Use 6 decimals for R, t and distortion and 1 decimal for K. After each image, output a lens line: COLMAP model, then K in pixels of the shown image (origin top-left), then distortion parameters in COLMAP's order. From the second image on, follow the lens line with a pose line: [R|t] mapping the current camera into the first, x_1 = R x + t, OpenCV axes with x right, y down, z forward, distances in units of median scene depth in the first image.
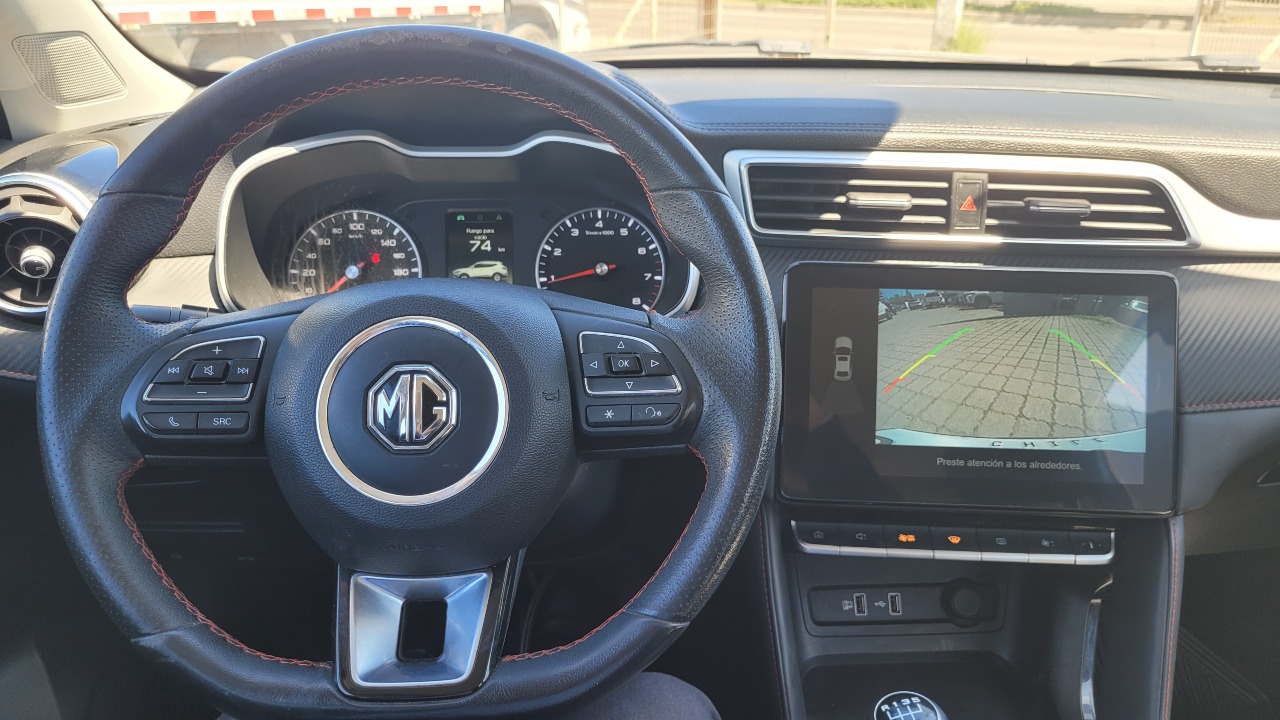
lens RADIAL K [[970.0, 0, 627.6], [0, 970.0, 288.0], [0, 0, 1]] dist [0.057256, -0.056423]
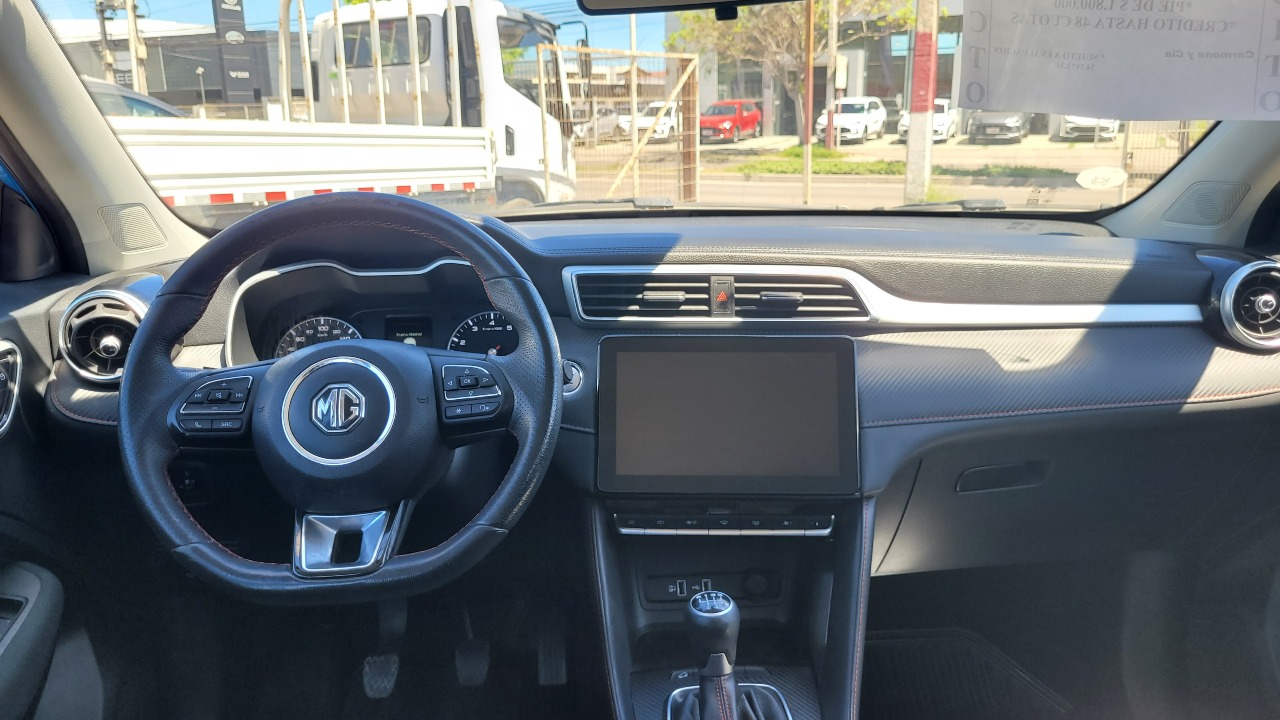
lens RADIAL K [[973.2, 0, 640.0], [0, 973.2, 360.0], [0, 0, 1]] dist [0.057428, -0.058382]
pose [[0.999608, -0.027839, -0.003099, 0.199288], [0.027397, 0.994735, -0.098752, 0.141891], [0.005832, 0.098629, 0.995107, -0.449271]]
